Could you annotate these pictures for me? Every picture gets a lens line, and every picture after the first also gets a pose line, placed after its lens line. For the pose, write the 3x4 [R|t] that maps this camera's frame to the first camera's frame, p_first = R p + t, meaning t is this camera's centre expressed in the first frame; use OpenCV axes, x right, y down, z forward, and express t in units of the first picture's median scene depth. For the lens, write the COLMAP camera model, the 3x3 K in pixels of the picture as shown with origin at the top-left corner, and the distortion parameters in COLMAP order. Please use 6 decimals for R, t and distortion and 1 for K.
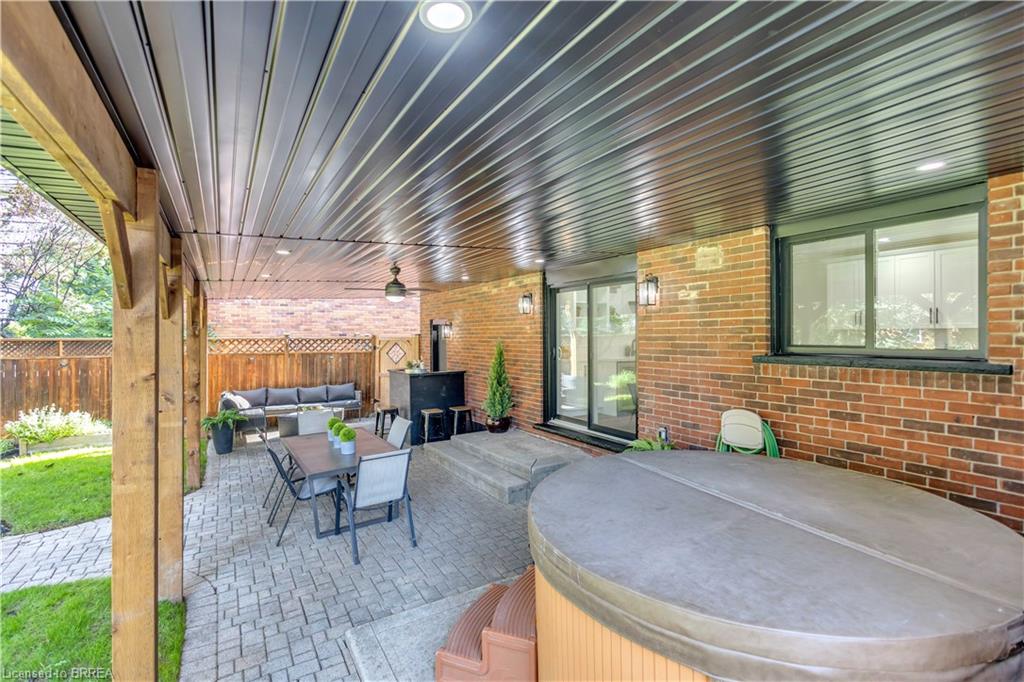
lens RADIAL K [[476.2, 0, 514.6], [0, 476.2, 339.7], [0, 0, 1]] dist [0.008742, -0.002538]
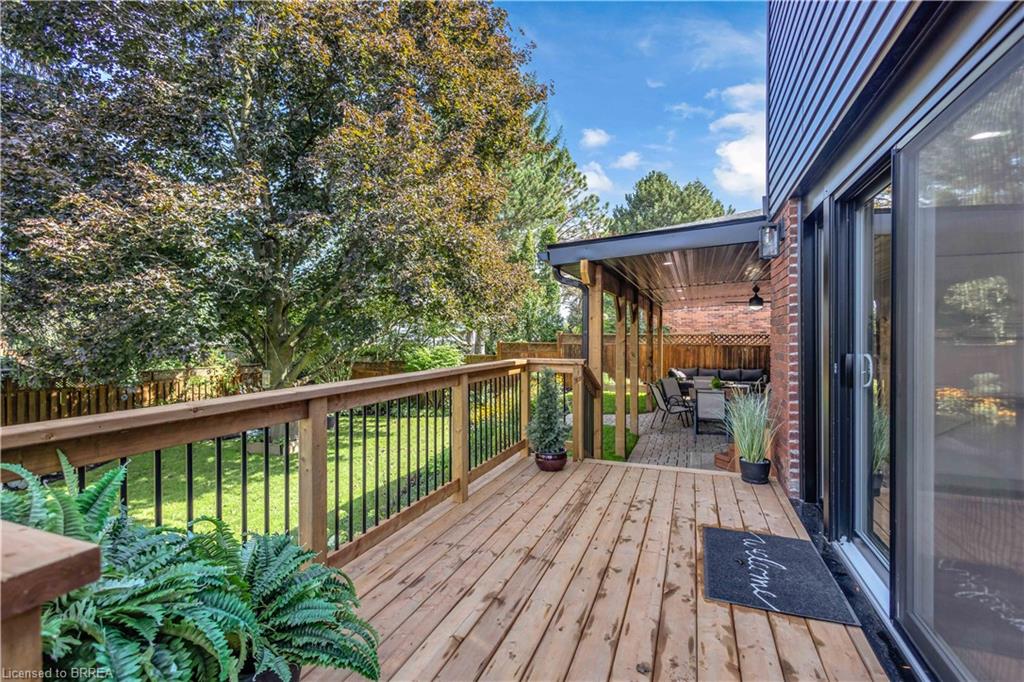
lens RADIAL K [[476.2, 0, 513.3], [0, 476.2, 340.2], [0, 0, 1]] dist [0.008742, -0.002538]
pose [[0.609991, 0.007263, -0.792375, 0.287669], [-0.005372, 0.999973, 0.005030, 0.010774], [0.792390, 0.001188, 0.610014, -0.339288]]
